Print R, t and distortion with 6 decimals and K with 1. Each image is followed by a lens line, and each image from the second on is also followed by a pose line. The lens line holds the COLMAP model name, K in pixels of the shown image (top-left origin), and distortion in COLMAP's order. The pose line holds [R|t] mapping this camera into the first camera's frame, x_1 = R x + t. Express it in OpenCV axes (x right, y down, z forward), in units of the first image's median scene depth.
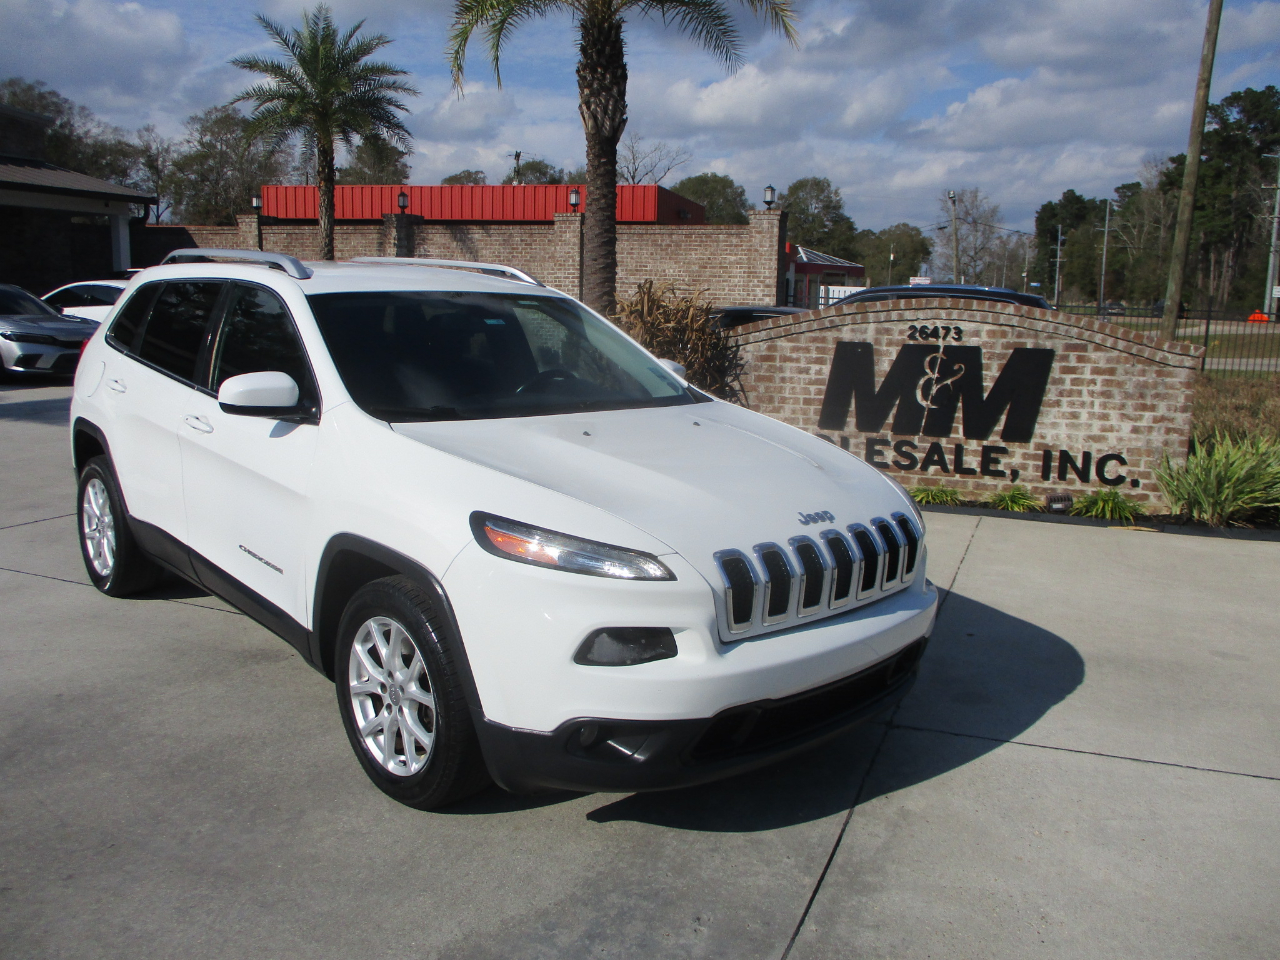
lens RADIAL K [[1053.9, 0, 642.3], [0, 1053.9, 457.4], [0, 0, 1]] dist [-0.032780, 0.006331]
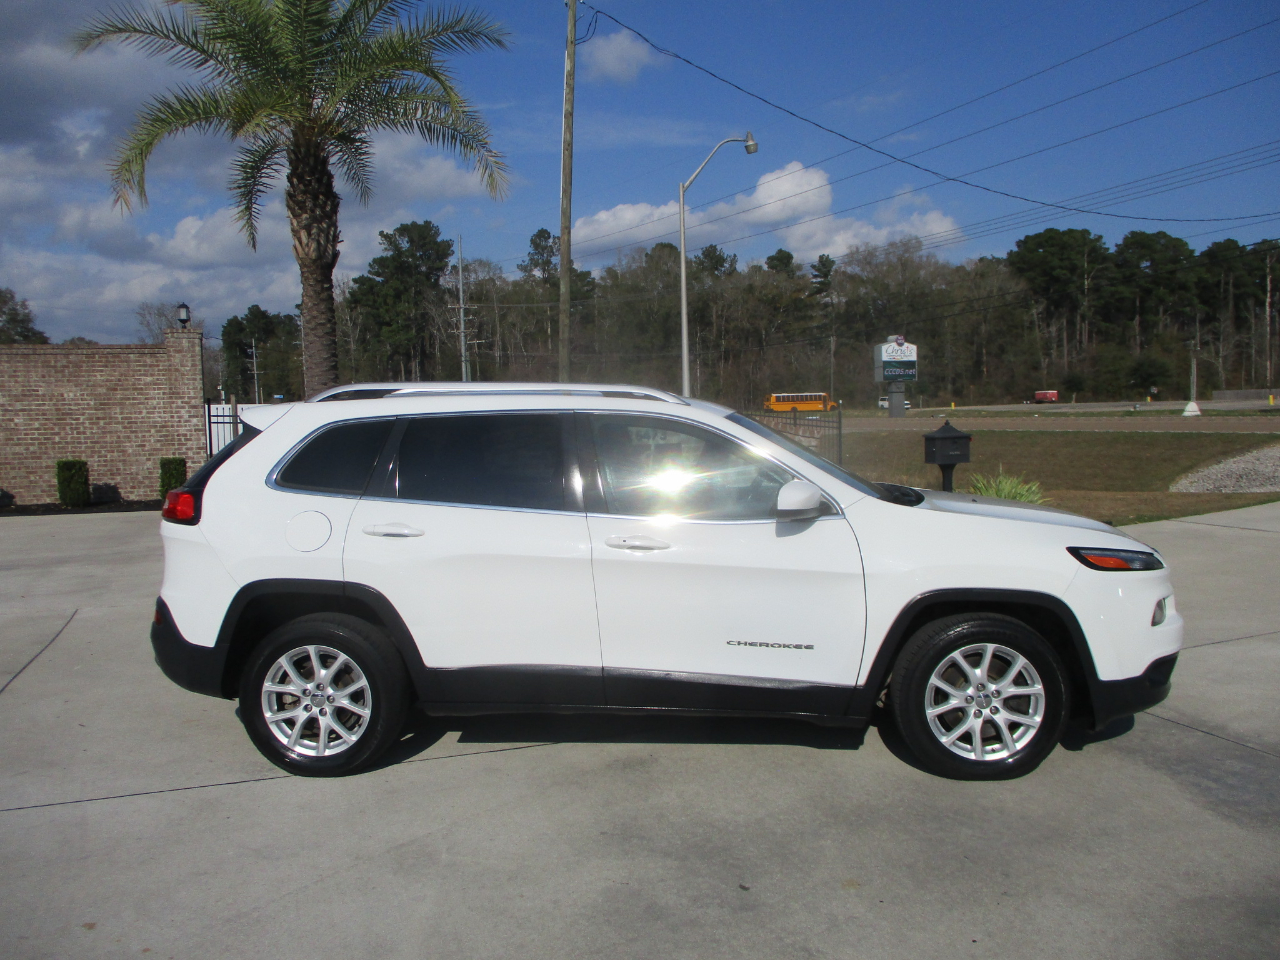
lens RADIAL K [[1057.1, 0, 640.8], [0, 1057.1, 439.1], [0, 0, 1]] dist [-0.031041, 0.009283]
pose [[0.736454, -0.061212, 0.673713, -0.498597], [0.143473, 0.987375, -0.067123, -0.027196], [-0.661098, 0.146093, 0.735939, 0.082434]]
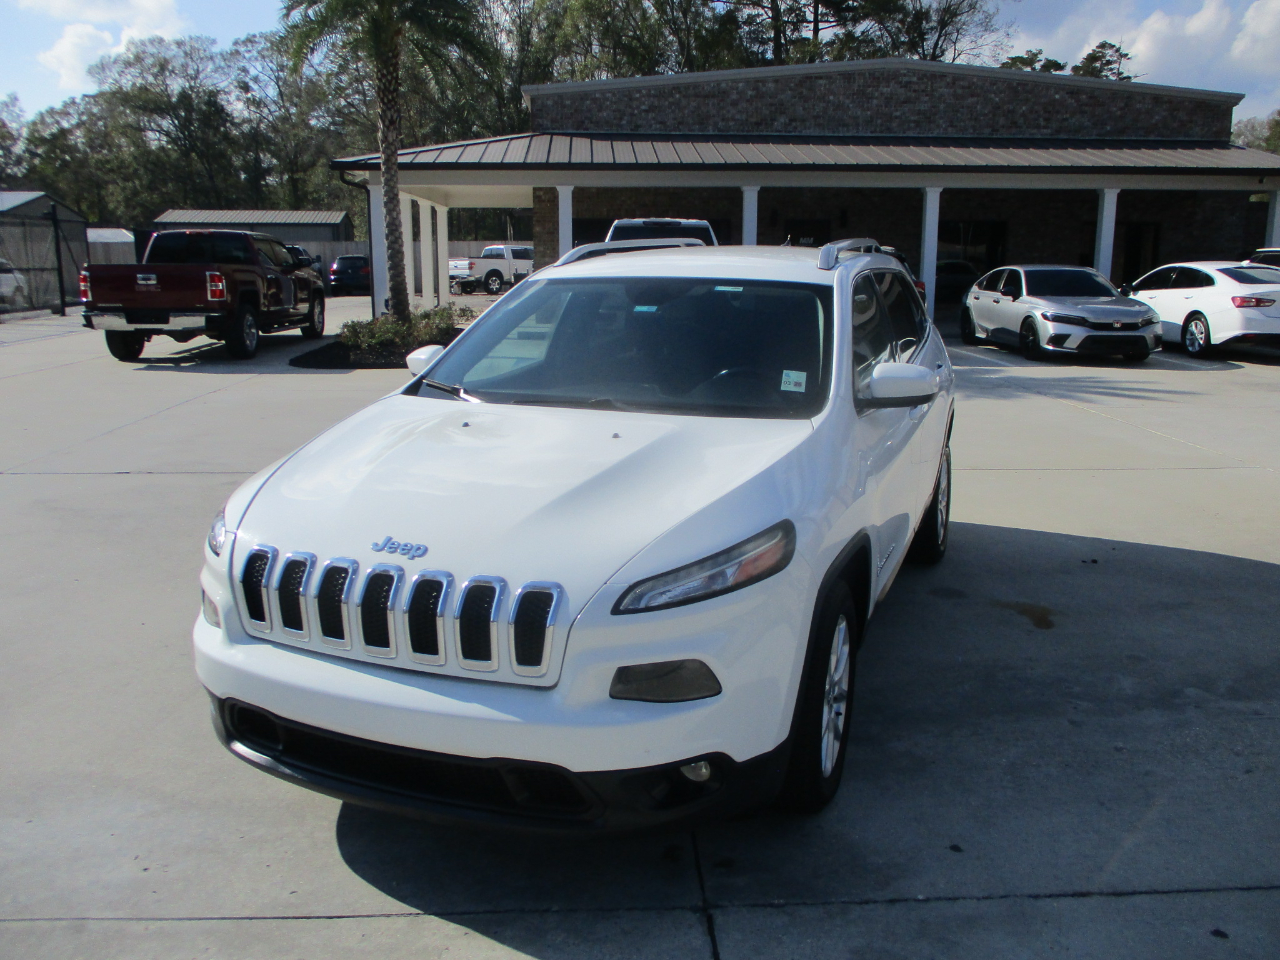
lens RADIAL K [[1053.9, 0, 642.3], [0, 1053.9, 457.4], [0, 0, 1]] dist [-0.032780, 0.006331]
pose [[0.413124, 0.143534, -0.899292, 0.328588], [-0.127412, 0.986898, 0.098986, -0.040523], [0.901718, 0.073687, 0.425999, 0.269860]]
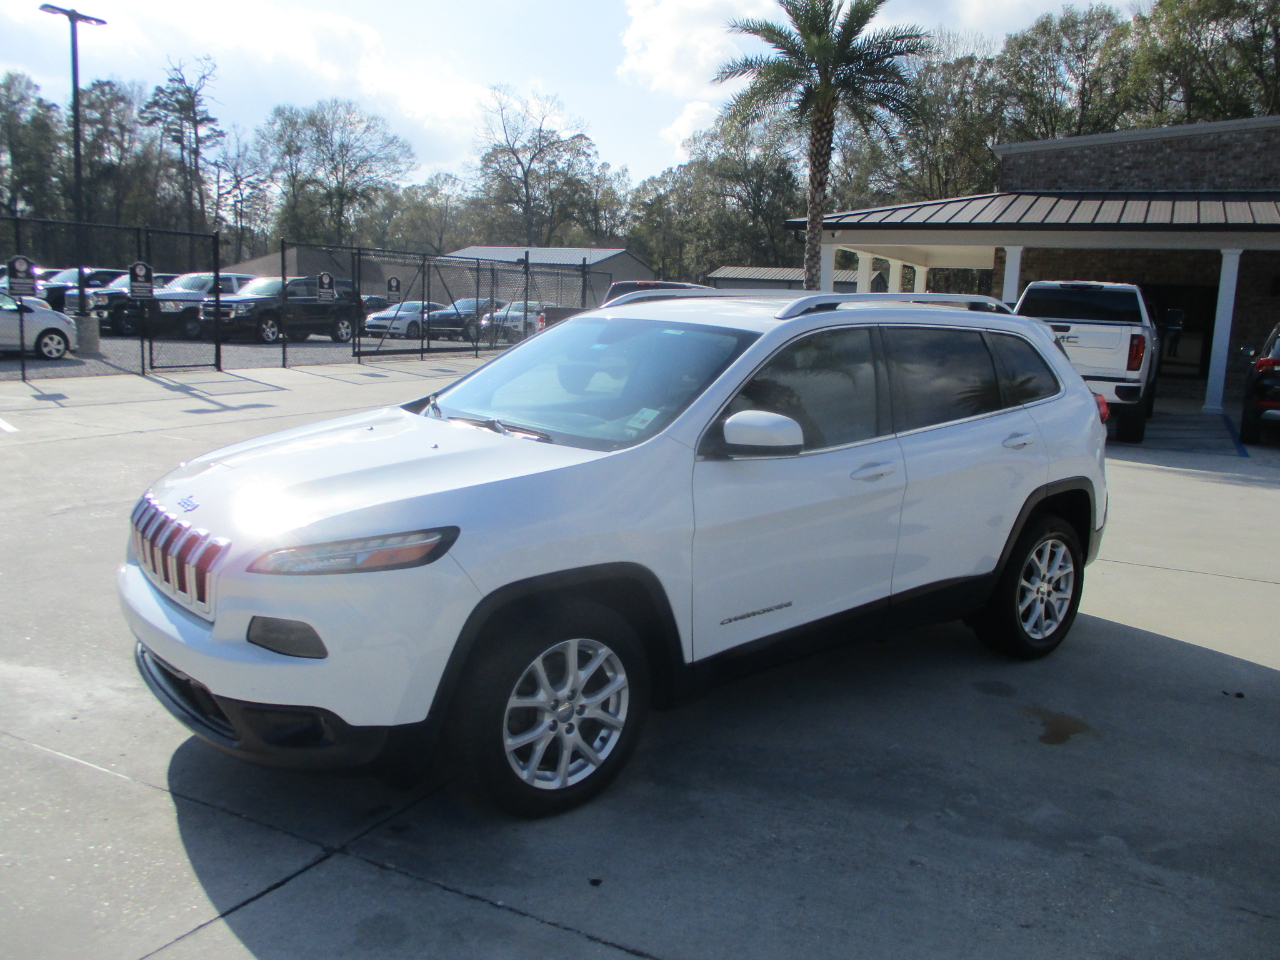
lens RADIAL K [[1053.9, 0, 642.3], [0, 1053.9, 457.4], [0, 0, 1]] dist [-0.032780, 0.006331]
pose [[-0.084236, 0.110419, -0.990309, 0.398515], [-0.189895, 0.973848, 0.124736, -0.071913], [0.978184, 0.198562, -0.061065, 0.505084]]
